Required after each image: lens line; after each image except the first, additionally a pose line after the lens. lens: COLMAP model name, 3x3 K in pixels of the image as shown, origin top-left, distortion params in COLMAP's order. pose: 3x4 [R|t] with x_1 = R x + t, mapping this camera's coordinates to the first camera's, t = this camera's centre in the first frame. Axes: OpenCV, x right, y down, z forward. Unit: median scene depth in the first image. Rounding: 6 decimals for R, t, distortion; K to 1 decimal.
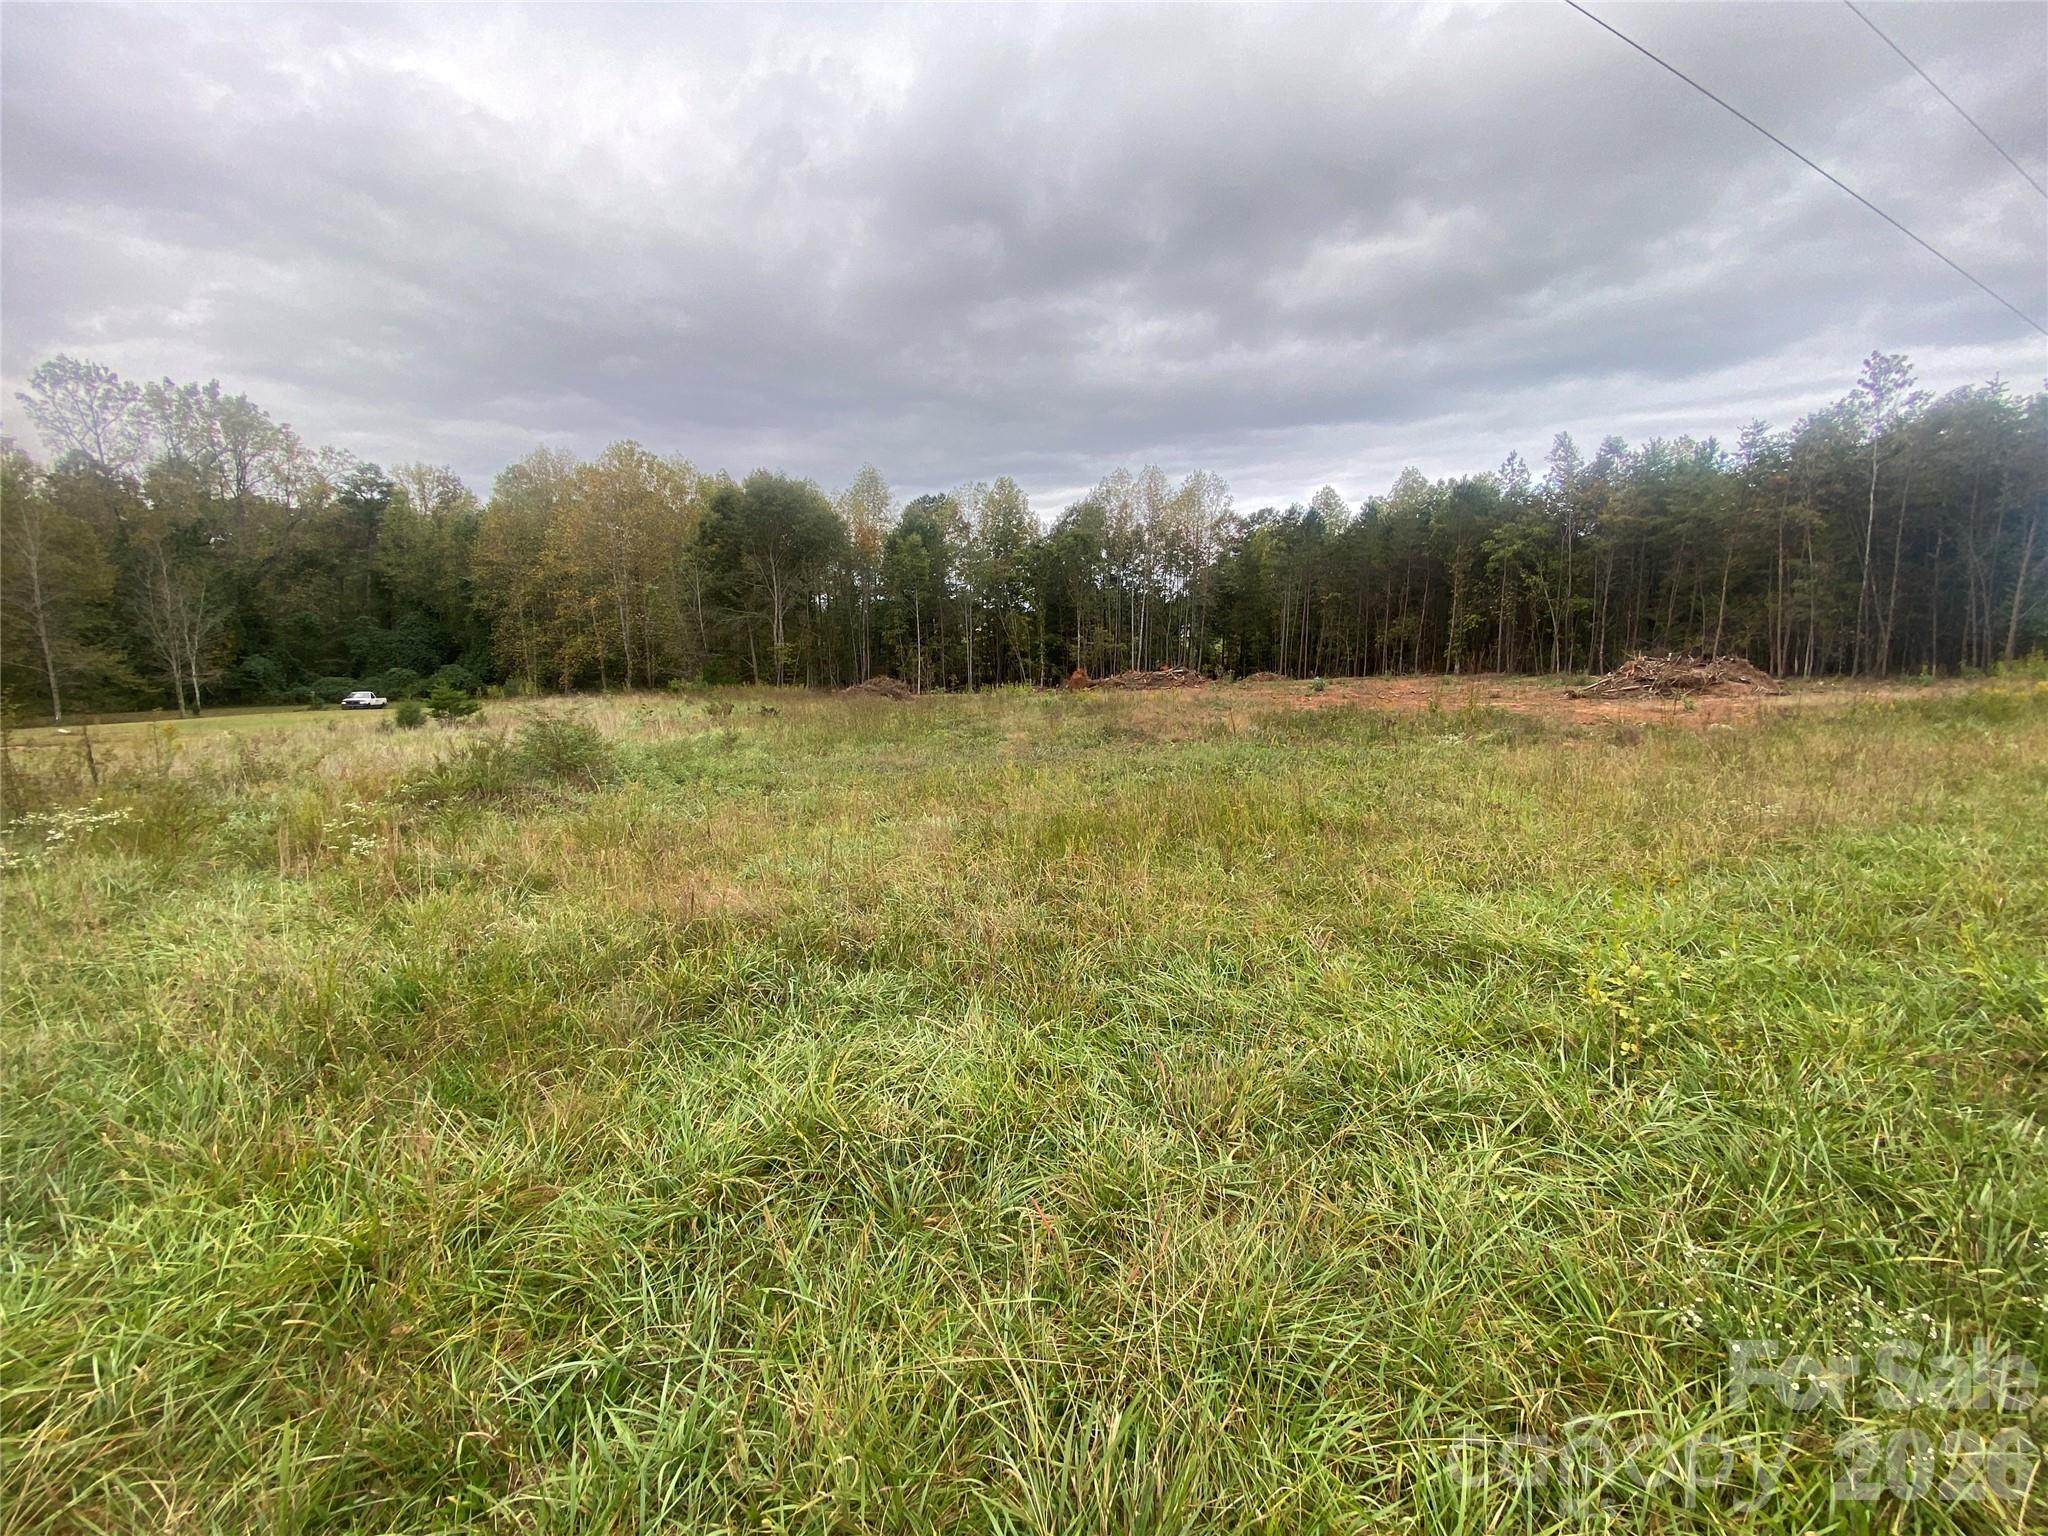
lens RADIAL K [[817.3, 0, 1024.9], [0, 817.3, 759.0], [0, 0, 1]] dist [0.000536, -0.013274]
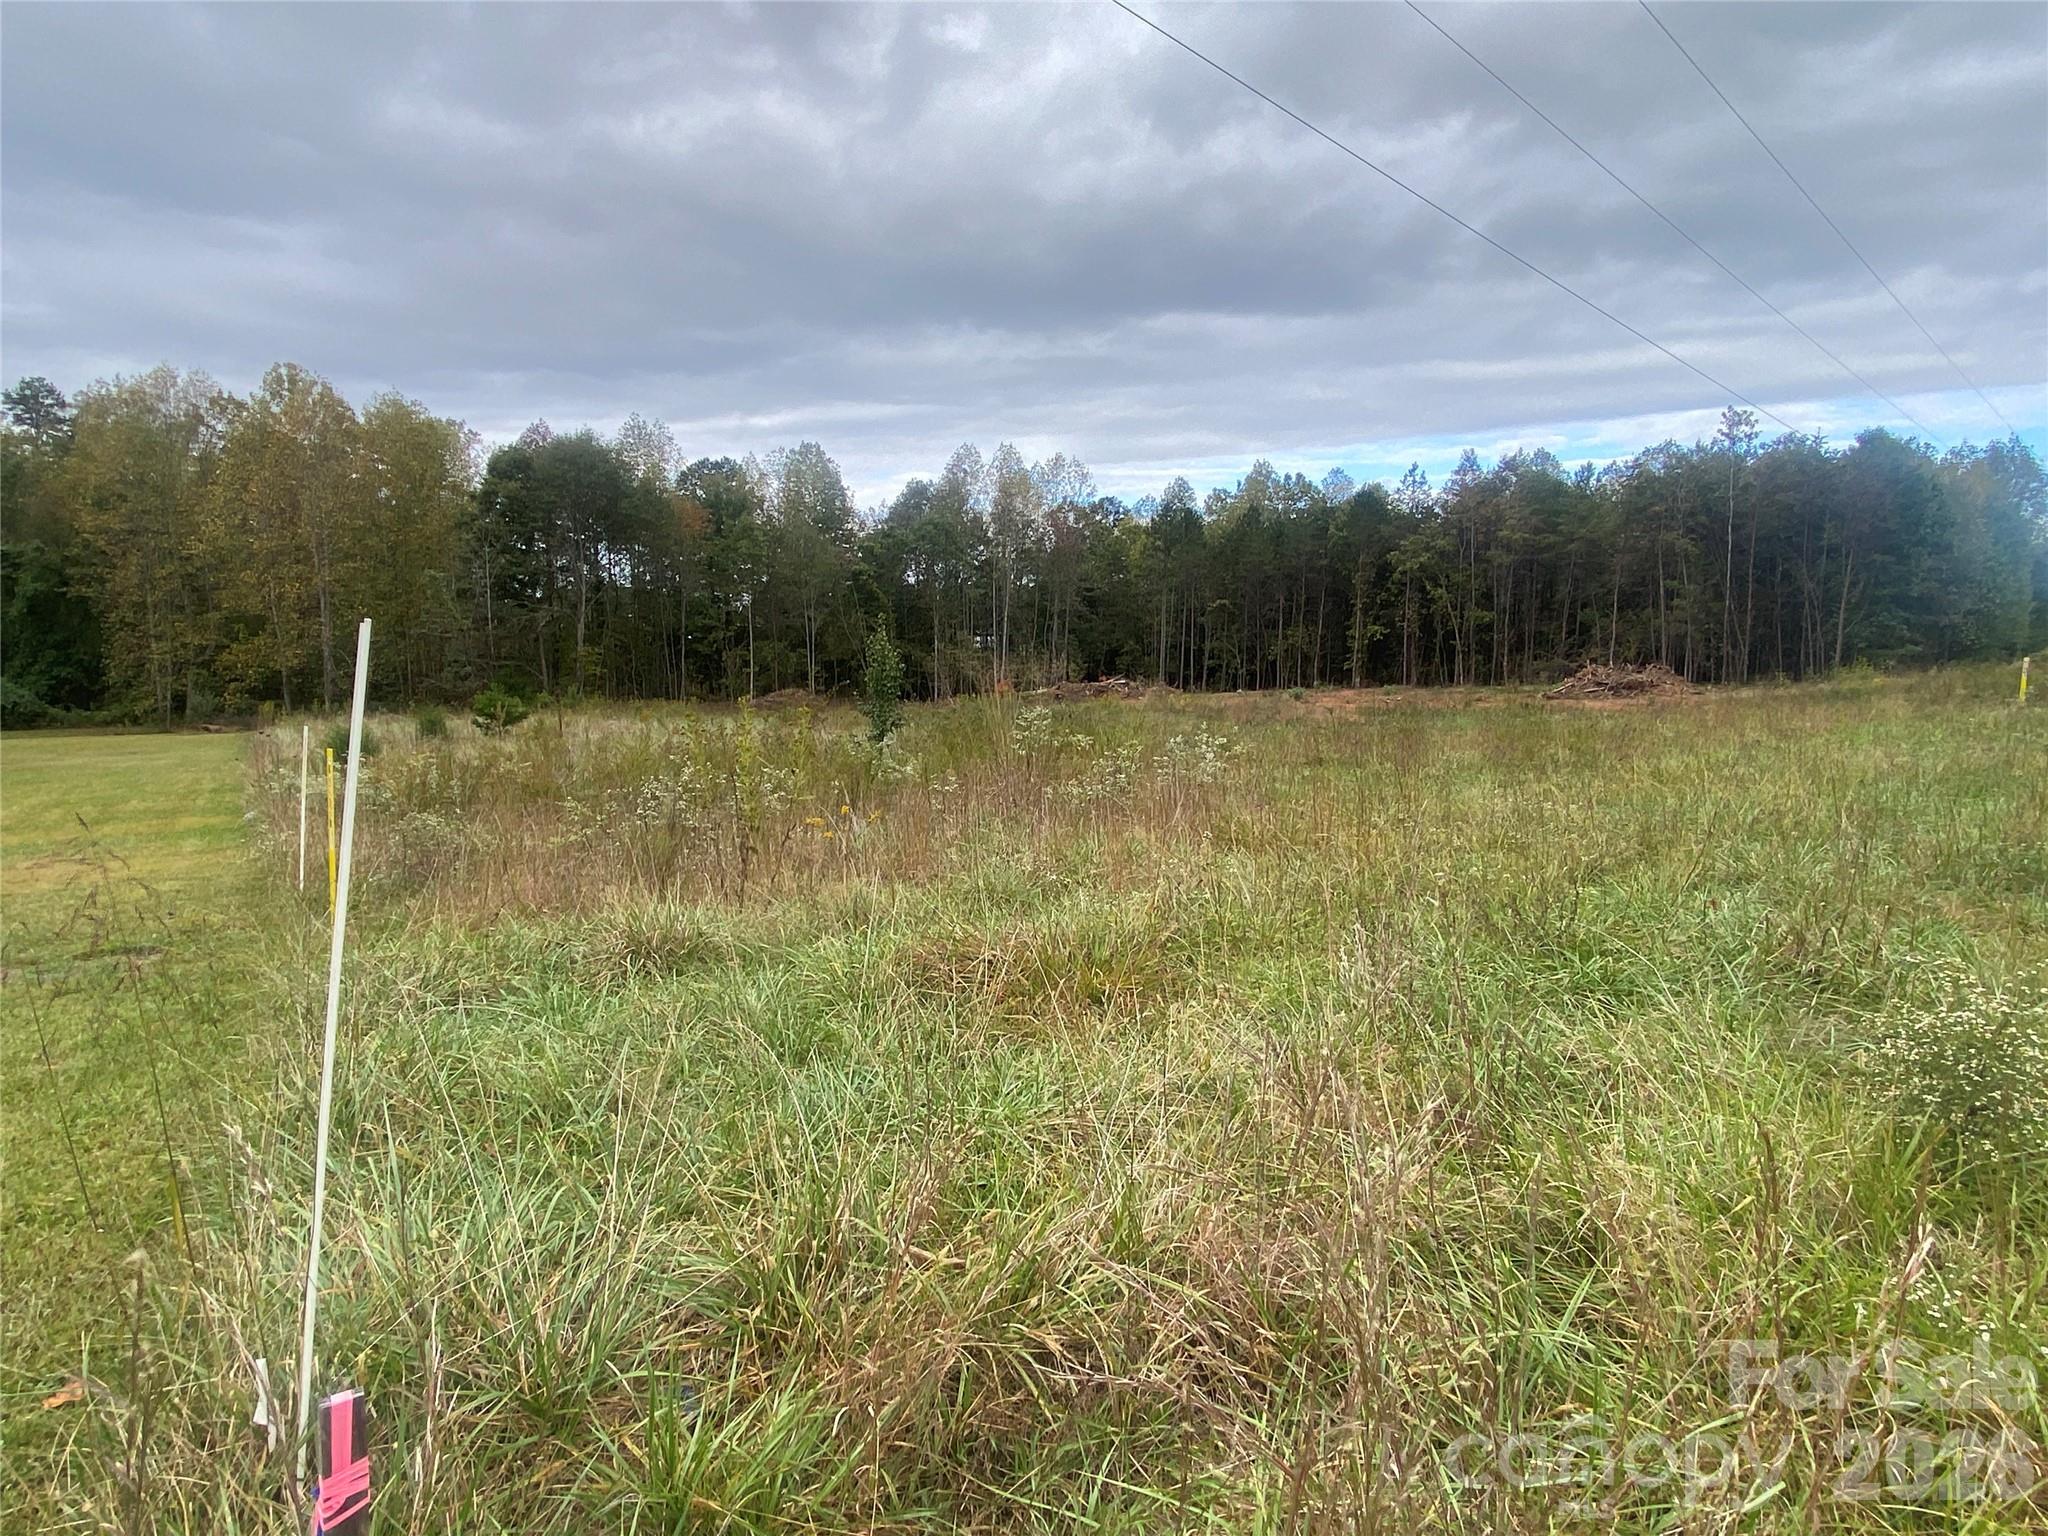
lens RADIAL K [[1137.4, 0, 1024.0], [0, 1137.4, 768.0], [0, 0, 1]] dist [0.066534, -0.086614]
pose [[0.956056, -0.022382, 0.292327, -0.272500], [0.034694, 0.998713, -0.036999, 0.029936], [-0.291123, 0.045515, 0.955602, -0.184531]]
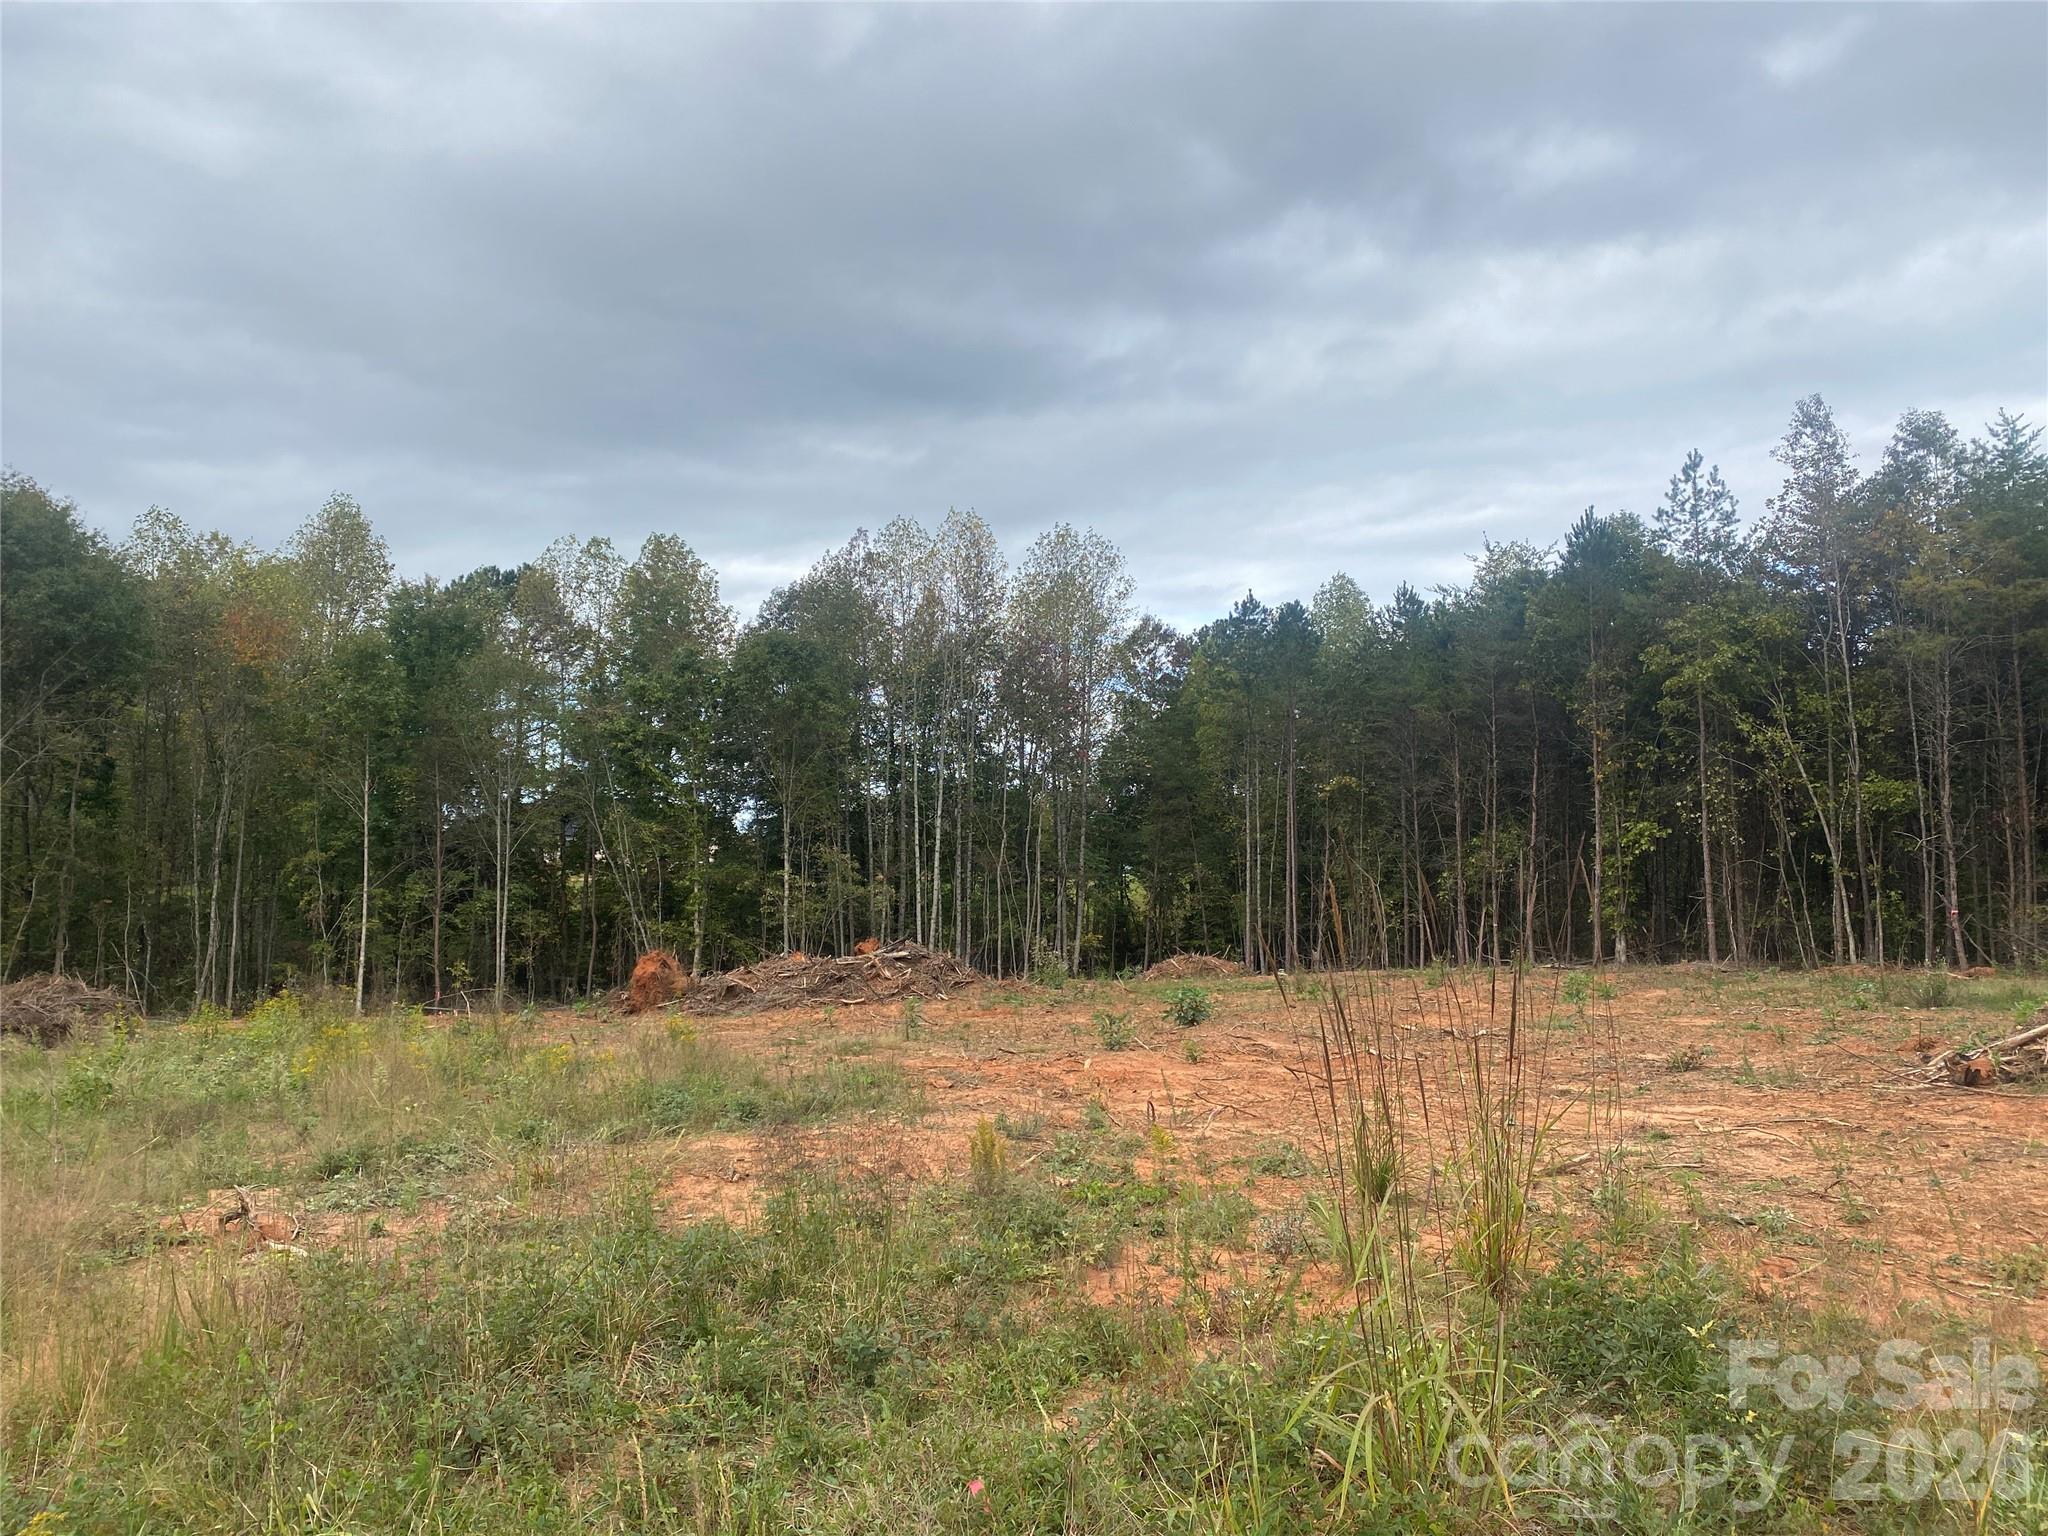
lens RADIAL K [[1541.8, 0, 1023.1], [0, 1541.8, 764.9], [0, 0, 1]] dist [0.005776, 0.000527]
pose [[0.995296, 0.016309, 0.095501, 0.166649], [0.005573, 0.974460, -0.224494, -0.031014], [-0.096723, 0.223970, 0.969785, 0.270498]]
